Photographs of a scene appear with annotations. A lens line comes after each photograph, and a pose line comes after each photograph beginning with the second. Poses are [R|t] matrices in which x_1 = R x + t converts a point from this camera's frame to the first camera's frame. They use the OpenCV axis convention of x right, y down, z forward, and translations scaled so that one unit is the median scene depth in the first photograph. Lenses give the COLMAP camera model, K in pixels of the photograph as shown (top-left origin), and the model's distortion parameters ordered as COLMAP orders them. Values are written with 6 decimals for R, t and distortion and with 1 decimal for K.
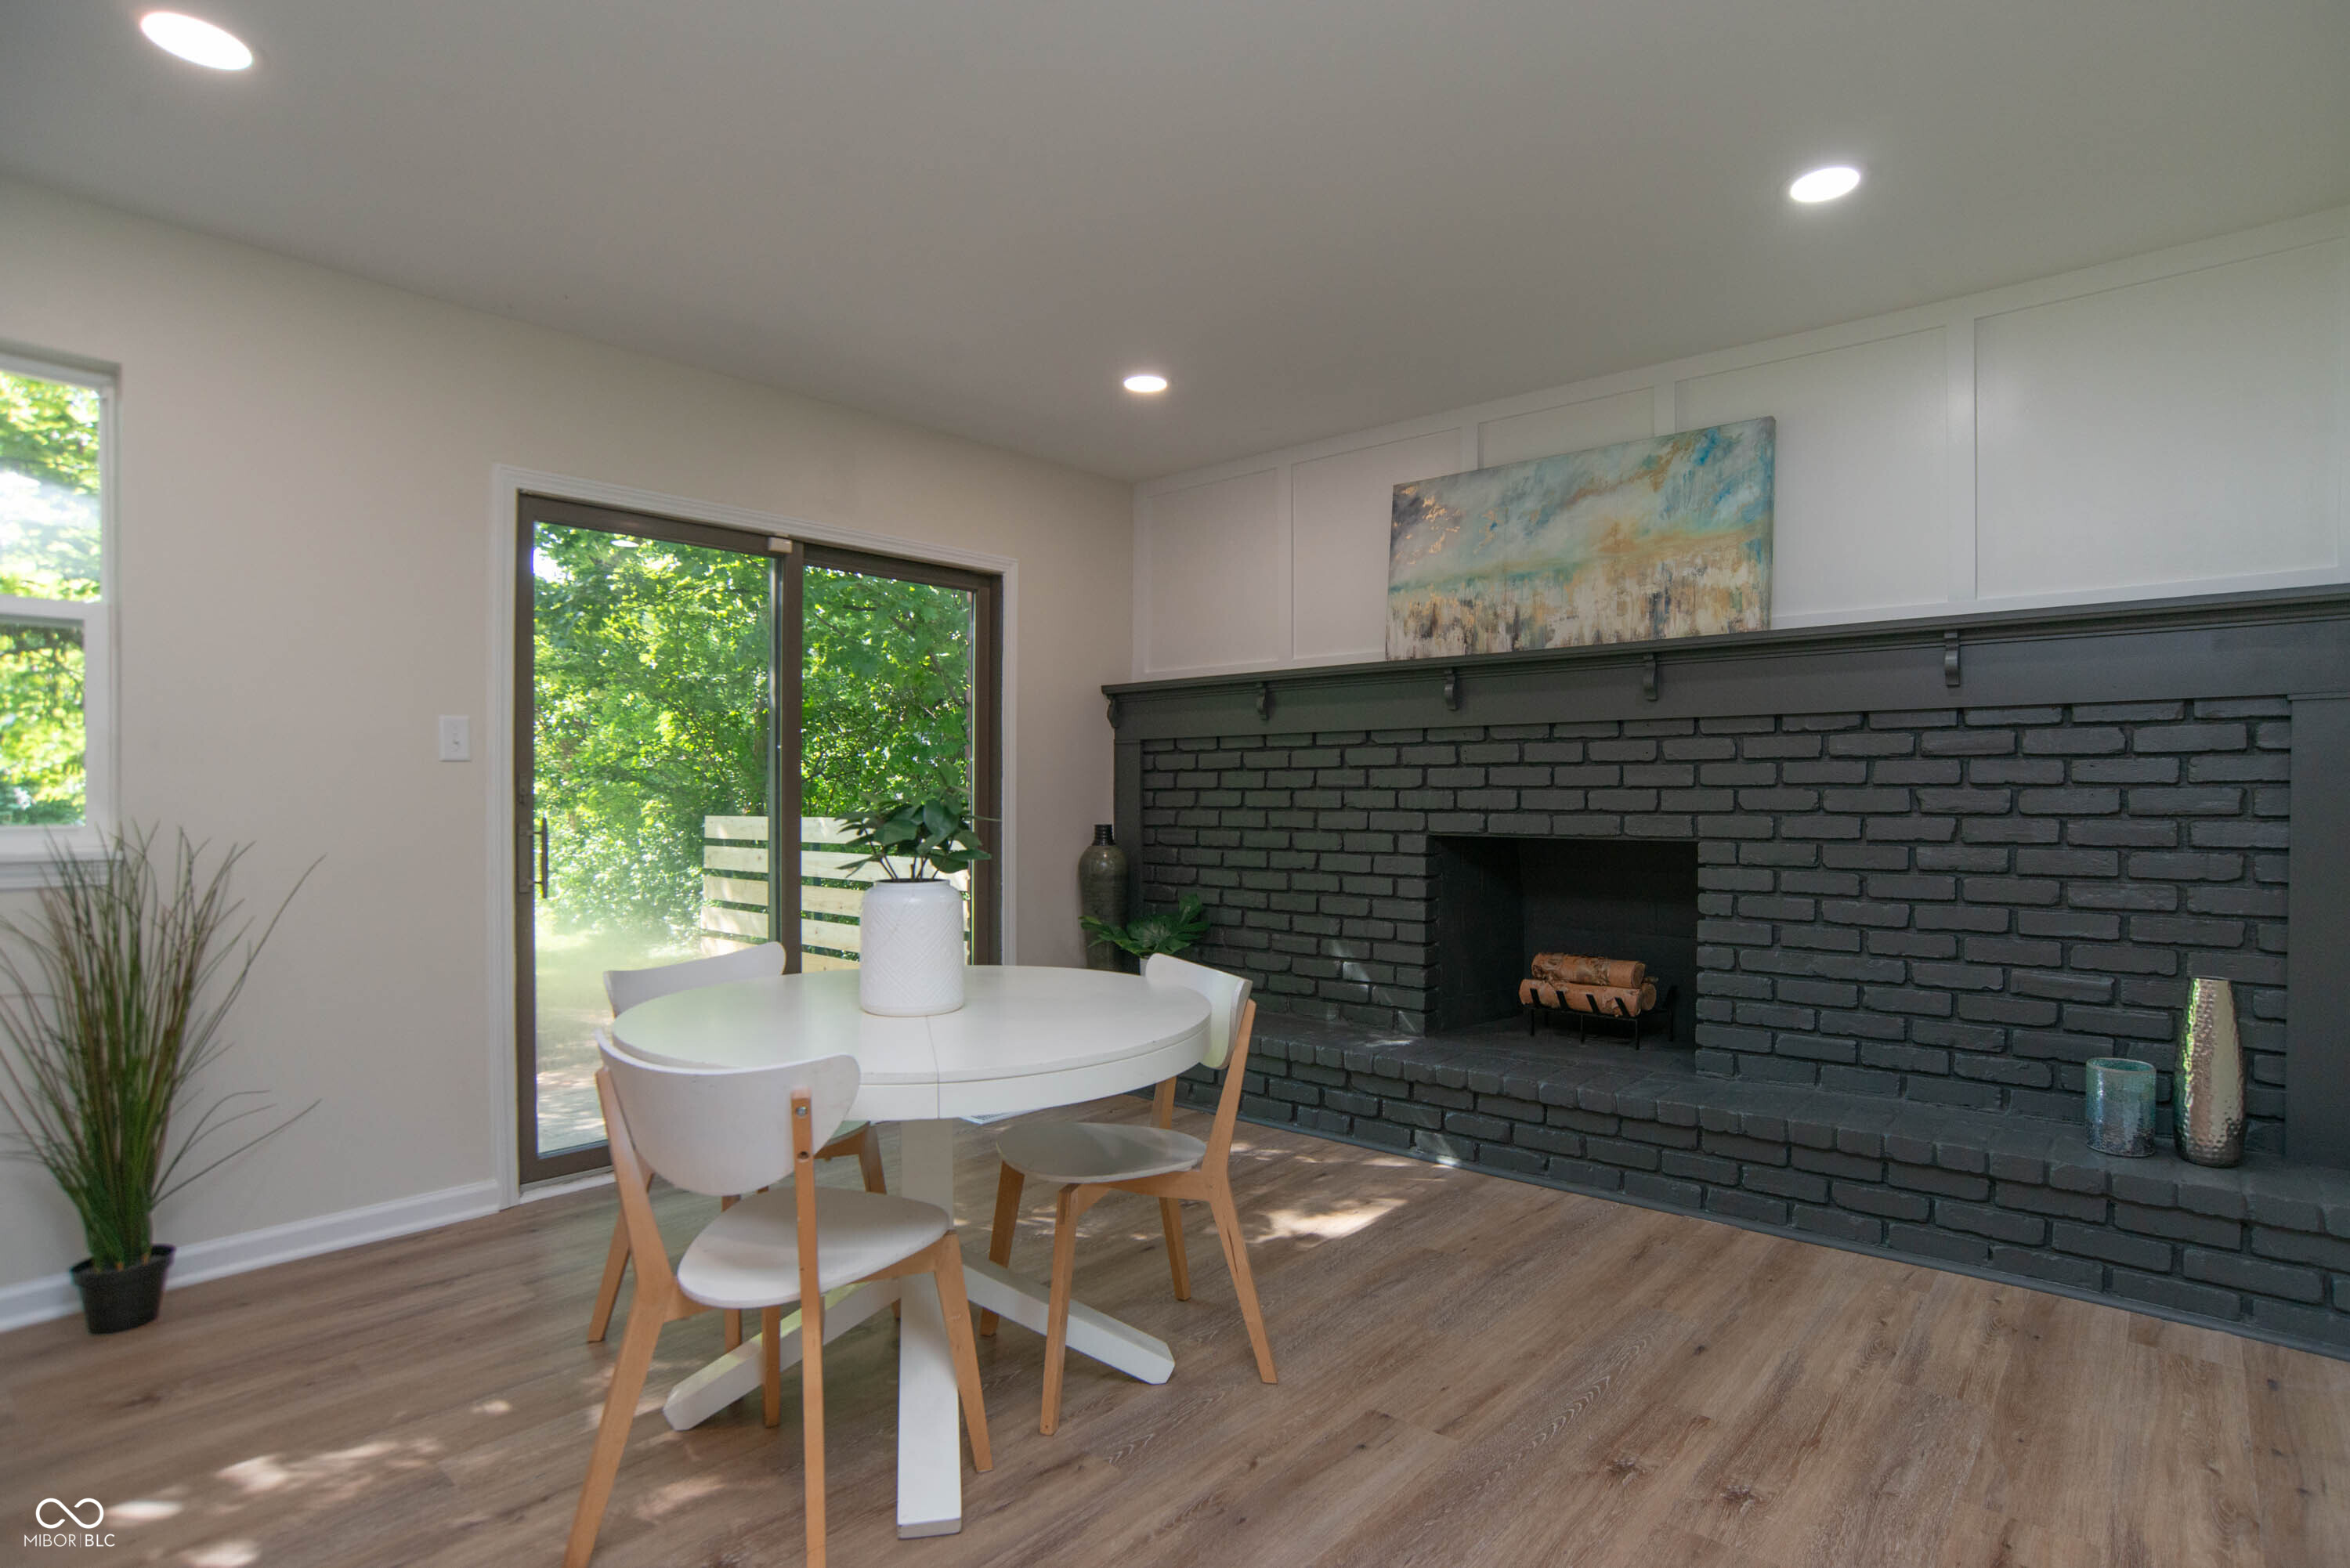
lens RADIAL K [[1206.2, 0, 1175.0], [0, 1206.2, 784.0], [0, 0, 1]] dist [-0.091867, -0.000083]
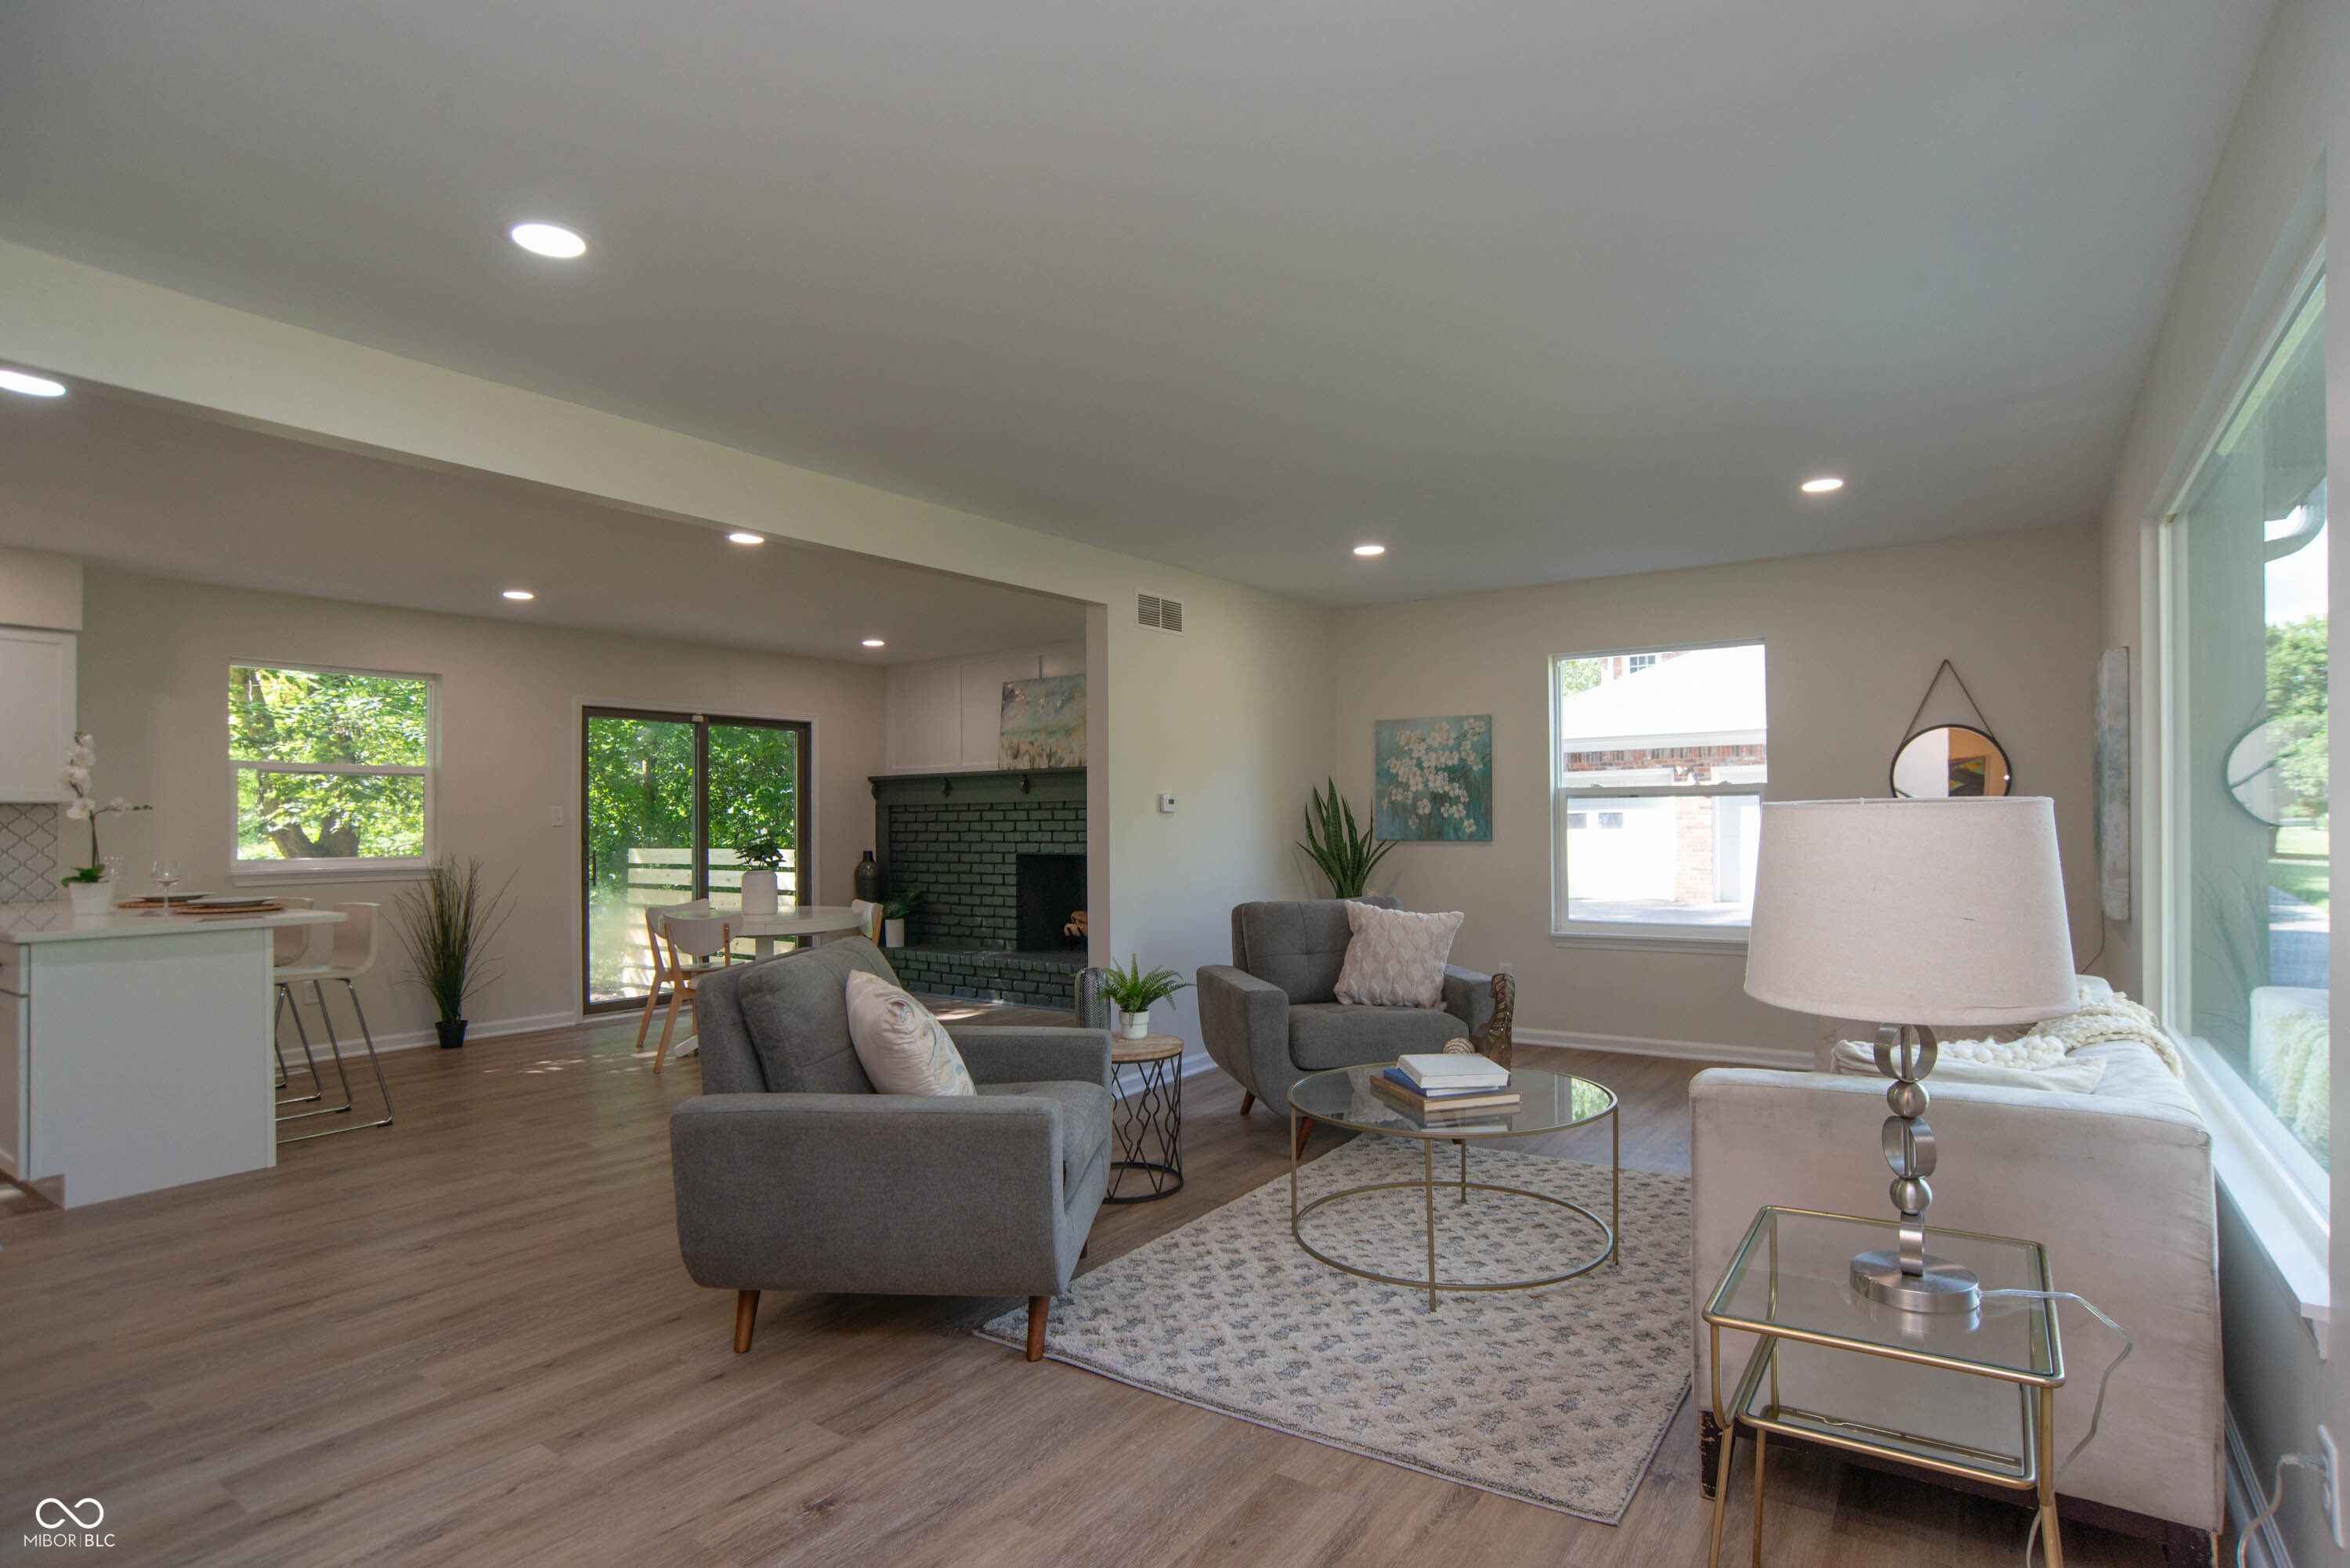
lens RADIAL K [[1206.2, 0, 1175.0], [0, 1206.2, 784.0], [0, 0, 1]] dist [-0.091867, -0.000083]
pose [[0.994163, -0.011256, 0.107301, 0.258980], [0.013068, 0.999783, -0.016200, -0.041099], [-0.107096, 0.017508, 0.994095, -1.091540]]
